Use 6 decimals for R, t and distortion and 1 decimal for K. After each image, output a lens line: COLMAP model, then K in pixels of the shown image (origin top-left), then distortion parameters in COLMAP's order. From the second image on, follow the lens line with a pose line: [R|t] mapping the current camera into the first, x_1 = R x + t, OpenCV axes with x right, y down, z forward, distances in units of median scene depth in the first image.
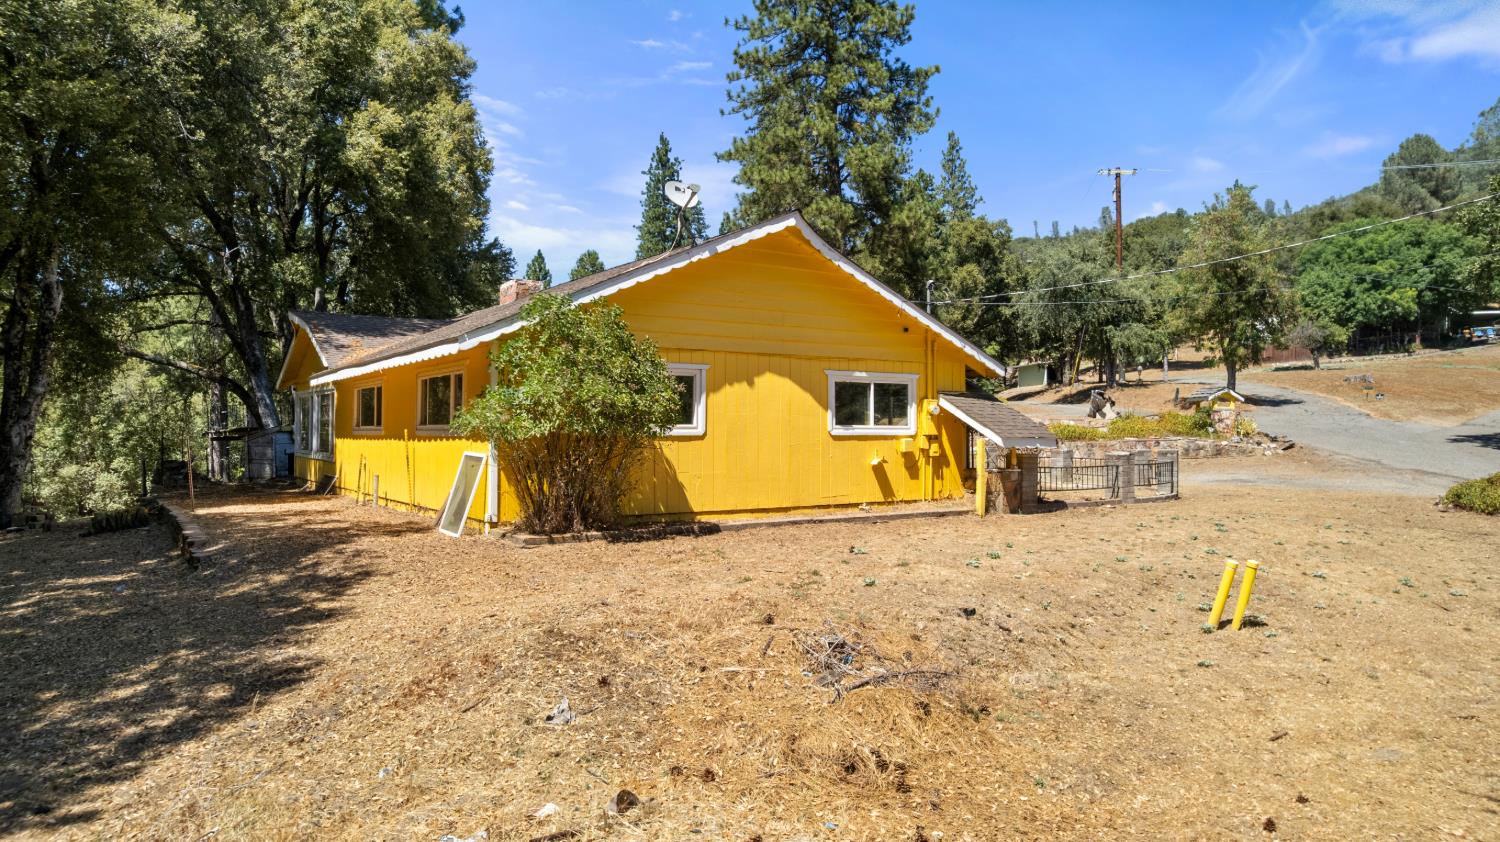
lens RADIAL K [[956.3, 0, 751.5], [0, 956.3, 418.1], [0, 0, 1]] dist [-0.078838, 0.074823]
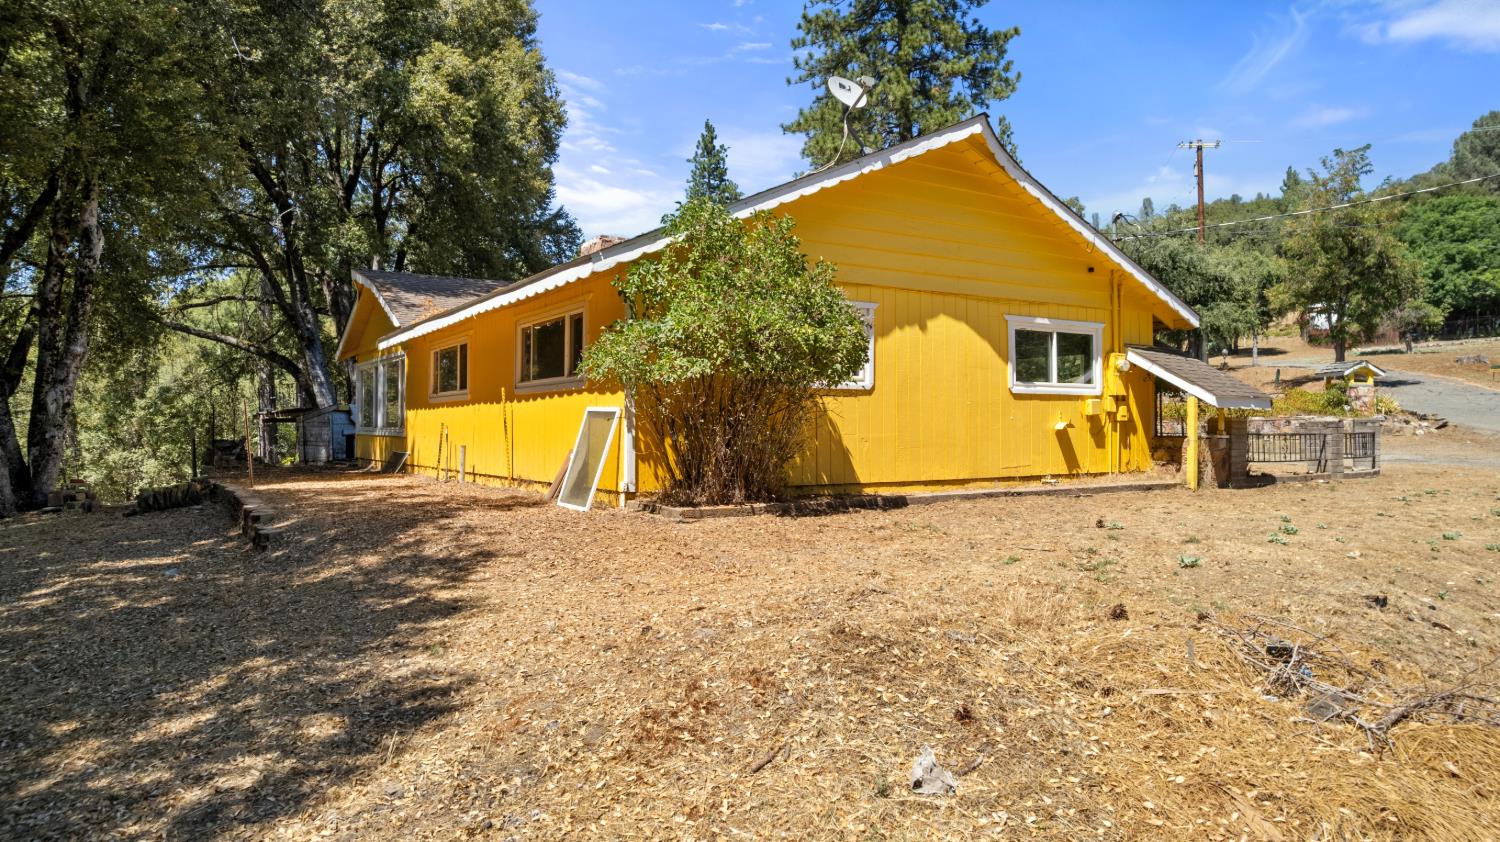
lens RADIAL K [[956.3, 0, 751.5], [0, 956.3, 418.1], [0, 0, 1]] dist [-0.078838, 0.074823]
pose [[0.999369, -0.004019, -0.035287, -0.106184], [0.004116, 0.999988, 0.002701, 0.034254], [0.035276, -0.002845, 0.999374, 0.155381]]
